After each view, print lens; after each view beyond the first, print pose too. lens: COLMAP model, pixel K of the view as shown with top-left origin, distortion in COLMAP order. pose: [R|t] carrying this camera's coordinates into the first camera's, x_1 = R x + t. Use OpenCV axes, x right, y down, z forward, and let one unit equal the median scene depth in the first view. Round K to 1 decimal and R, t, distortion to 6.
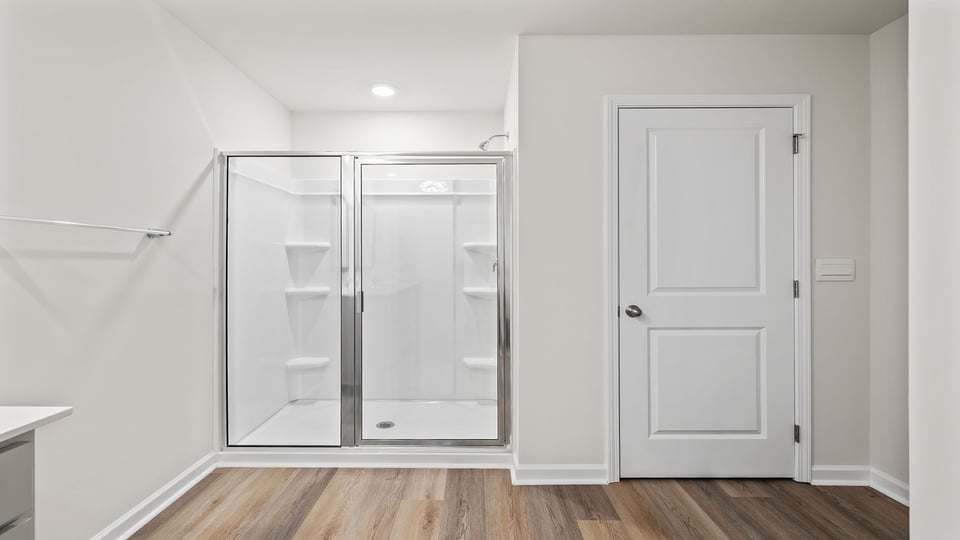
lens RADIAL K [[422.6, 0, 470.0], [0, 422.6, 262.5], [0, 0, 1]] dist [0.015453, 0.000228]
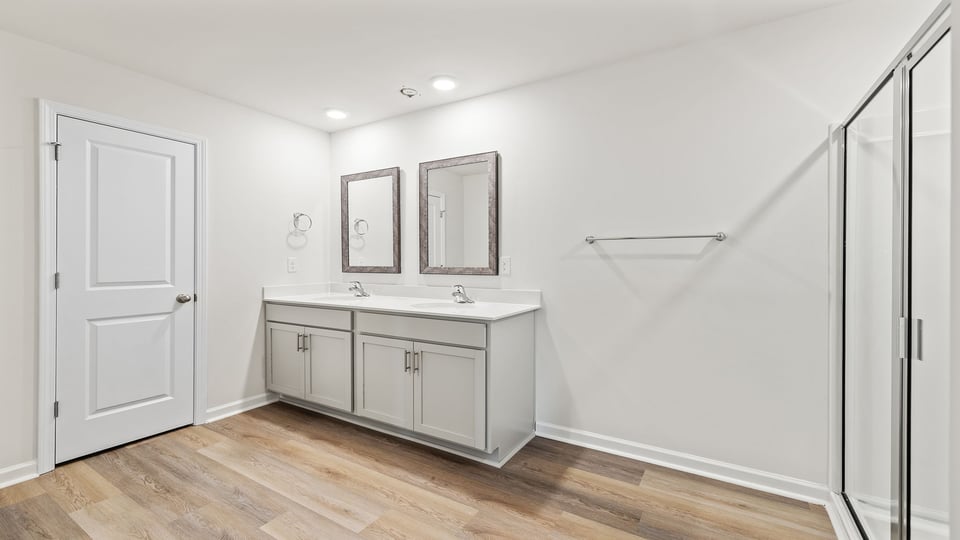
lens RADIAL K [[422.6, 0, 480.0], [0, 422.6, 267.0], [0, 0, 1]] dist [0.015453, 0.000228]
pose [[-0.524924, 0.007505, -0.851116, 0.585058], [-0.002552, 0.999943, 0.010391, 0.004496], [0.851146, 0.007626, -0.524874, 1.058924]]
